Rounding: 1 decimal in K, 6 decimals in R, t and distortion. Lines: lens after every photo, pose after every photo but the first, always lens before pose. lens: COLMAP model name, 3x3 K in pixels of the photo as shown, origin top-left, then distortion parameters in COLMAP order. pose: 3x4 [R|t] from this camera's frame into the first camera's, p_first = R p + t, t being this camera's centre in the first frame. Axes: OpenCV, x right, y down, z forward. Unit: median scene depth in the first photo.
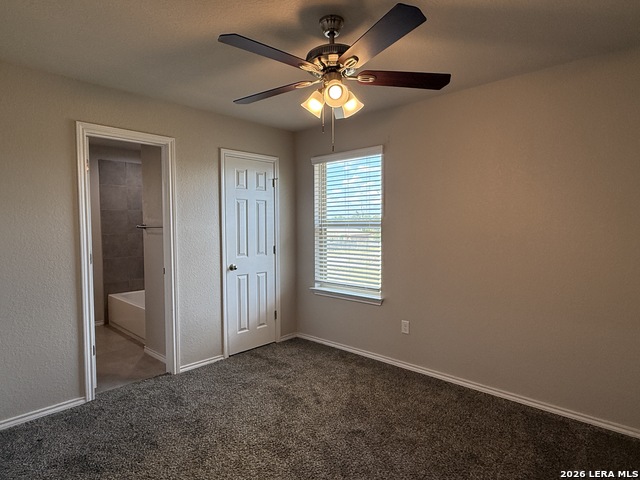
lens RADIAL K [[361.2, 0, 316.9], [0, 361.2, 241.2], [0, 0, 1]] dist [0.008176, -0.000214]
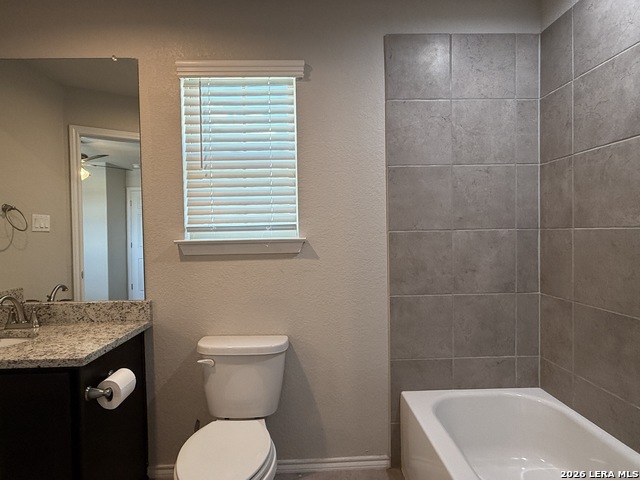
lens RADIAL K [[361.2, 0, 318.8], [0, 361.2, 239.8], [0, 0, 1]] dist [0.008176, -0.000214]
pose [[0.700246, 0.009760, -0.713835, -0.531099], [-0.021469, 0.999742, -0.007392, -0.009510], [0.713579, 0.020502, 0.700275, 0.967835]]
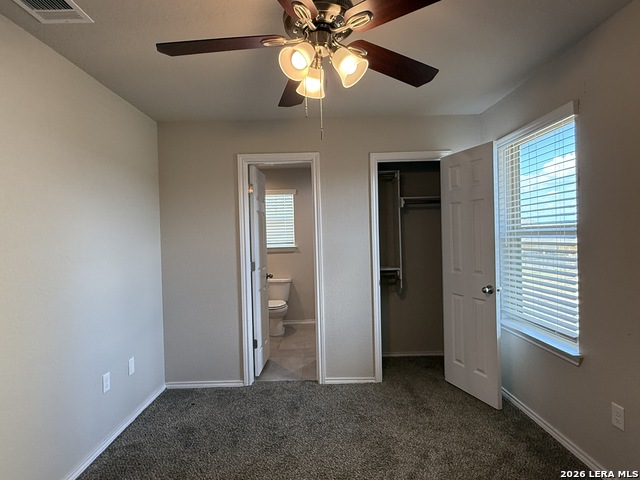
lens RADIAL K [[361.2, 0, 317.5], [0, 361.2, 240.5], [0, 0, 1]] dist [0.008176, -0.000214]
pose [[0.693115, -0.004567, -0.720812, 0.312974], [-0.013160, 0.999733, -0.018989, -0.013705], [0.720707, 0.022648, 0.692870, 0.264227]]
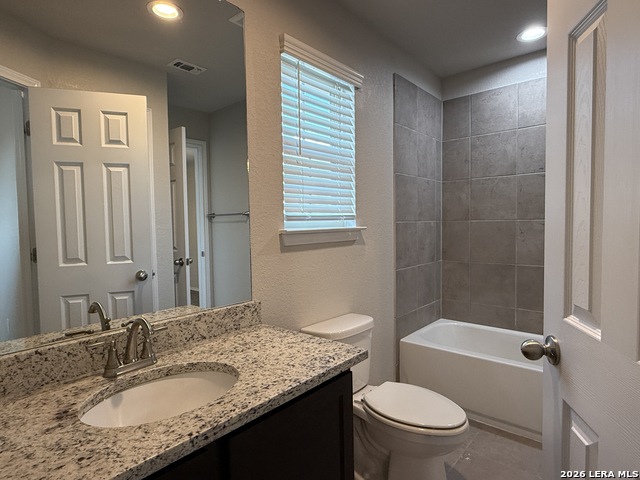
lens RADIAL K [[361.2, 0, 315.1], [0, 361.2, 240.7], [0, 0, 1]] dist [0.008176, -0.000214]
pose [[0.999552, -0.011498, 0.027624, -1.021449], [0.011462, 0.999933, 0.001455, 0.006144], [-0.027639, -0.001138, 0.999617, 0.707777]]
